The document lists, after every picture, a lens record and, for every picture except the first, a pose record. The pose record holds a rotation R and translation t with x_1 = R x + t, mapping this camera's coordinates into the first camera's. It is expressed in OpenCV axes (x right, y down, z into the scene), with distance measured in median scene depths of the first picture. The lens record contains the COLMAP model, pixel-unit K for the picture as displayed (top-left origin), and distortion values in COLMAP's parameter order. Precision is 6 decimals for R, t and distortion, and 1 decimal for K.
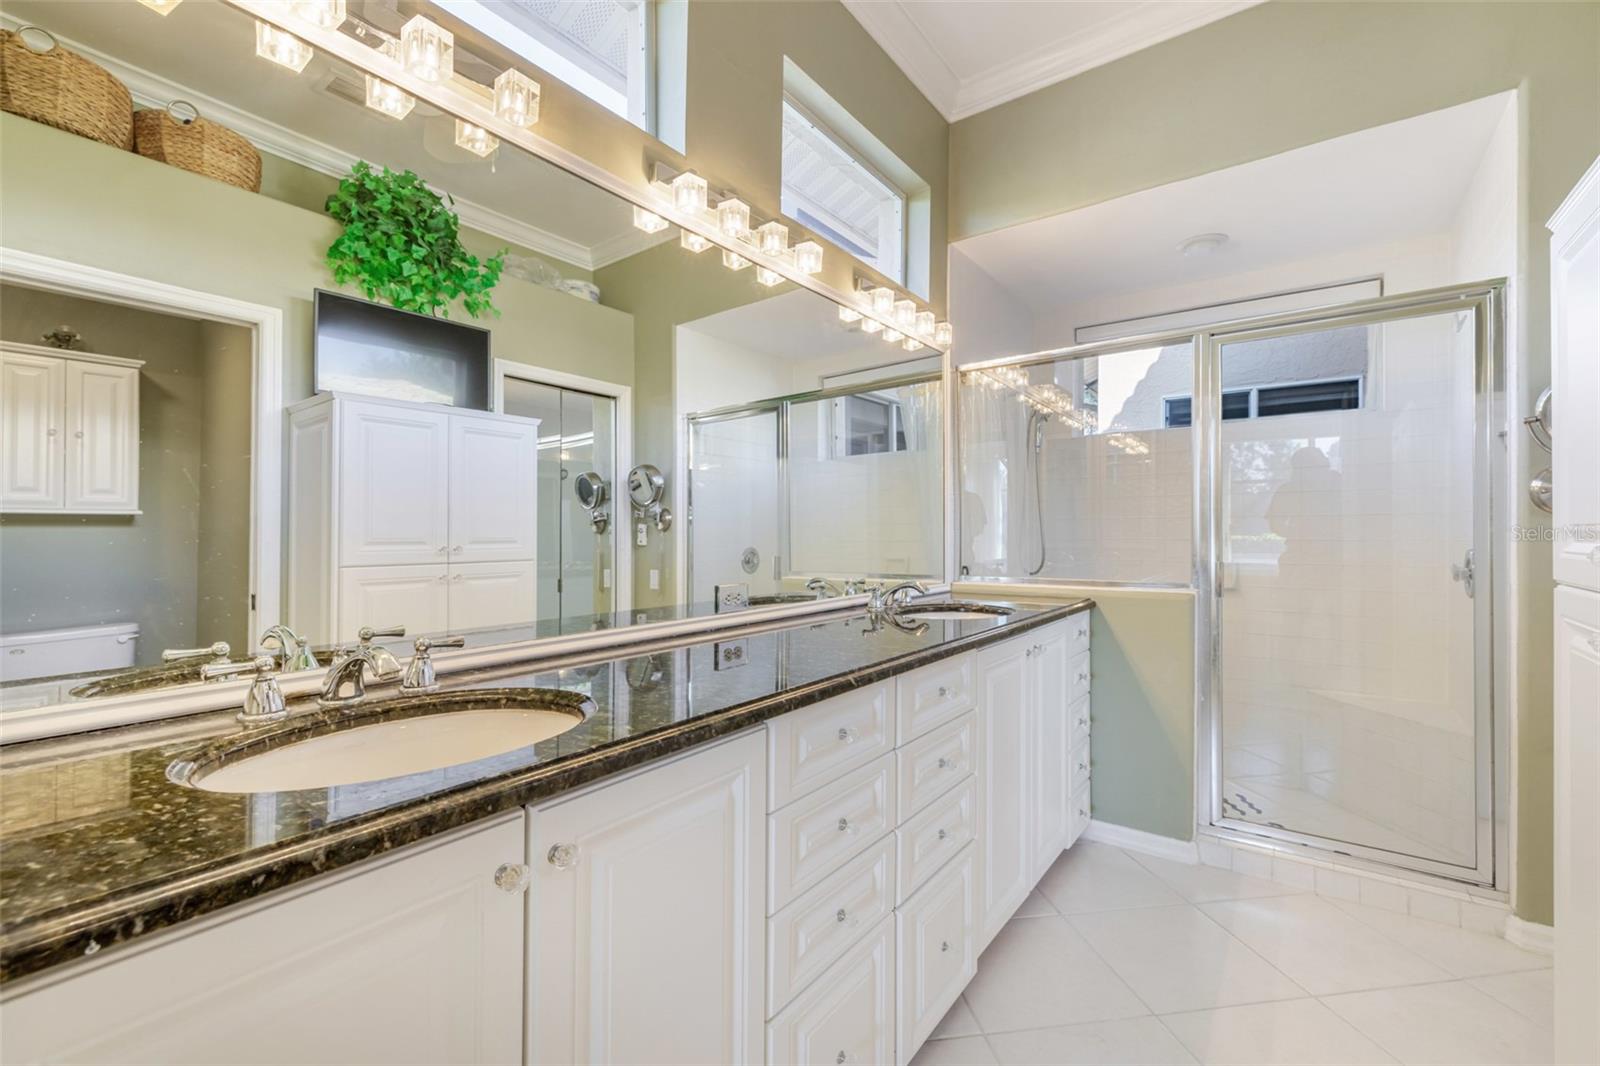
lens RADIAL K [[693.1, 0, 798.9], [0, 693.1, 534.5], [0, 0, 1]] dist [0.000805, -0.000073]
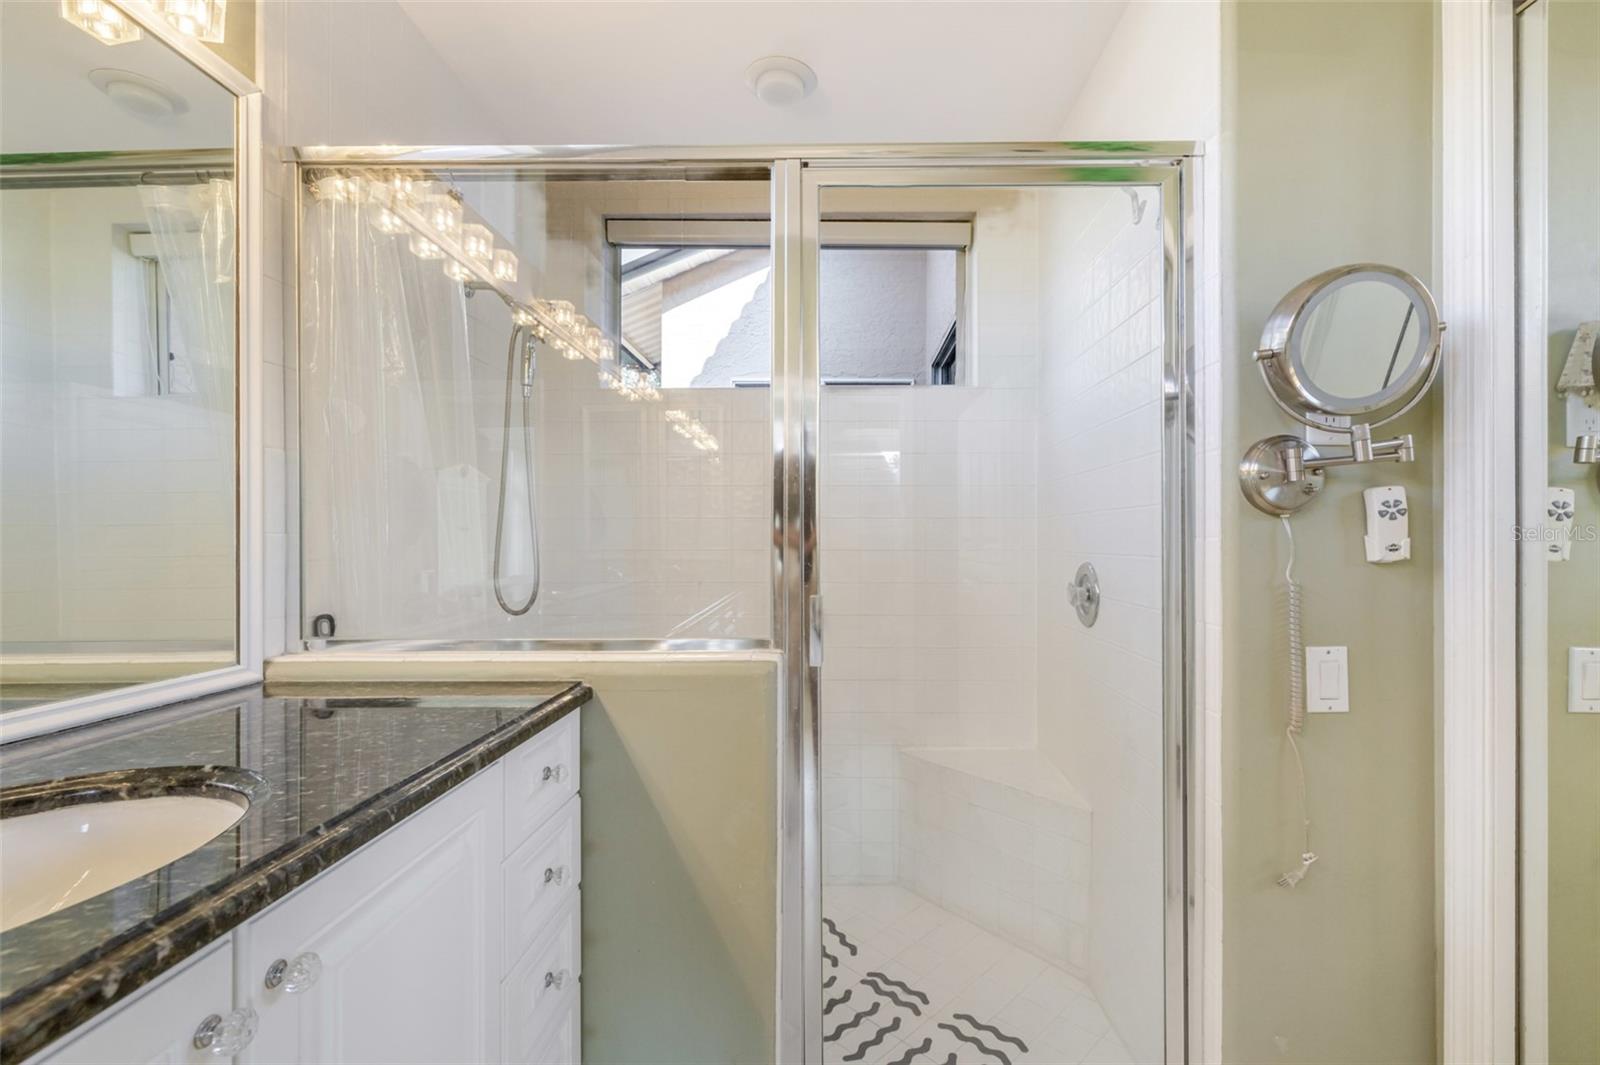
lens RADIAL K [[693.1, 0, 798.9], [0, 693.1, 534.0], [0, 0, 1]] dist [0.000805, -0.000073]
pose [[0.847817, 0.013266, 0.530122, 0.299621], [-0.000135, 0.999692, -0.024800, 0.003758], [-0.530288, 0.020954, 0.847558, 0.529705]]
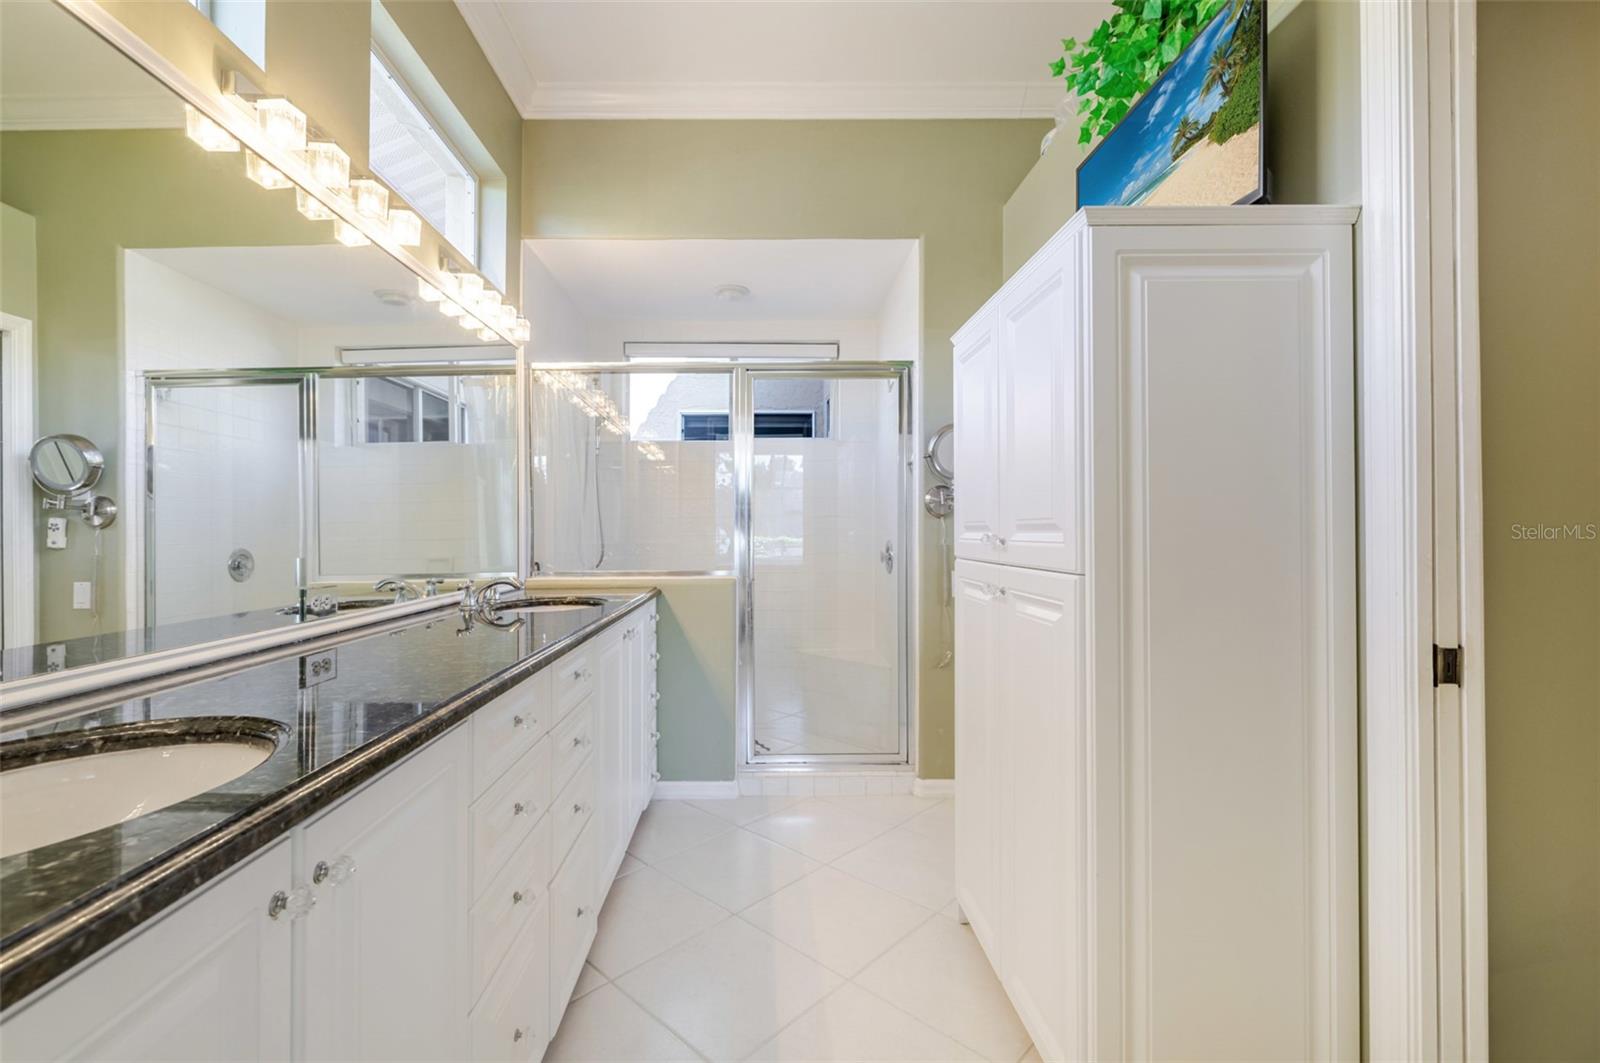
lens RADIAL K [[684.0, 0, 794.1], [0, 684.0, 536.2], [0, 0, 1]] dist [0.001094, -0.000006]
pose [[0.788559, -0.006823, 0.614922, -0.088732], [0.004056, 0.999974, 0.005895, 0.003633], [-0.614946, -0.002155, 0.788566, -0.019360]]
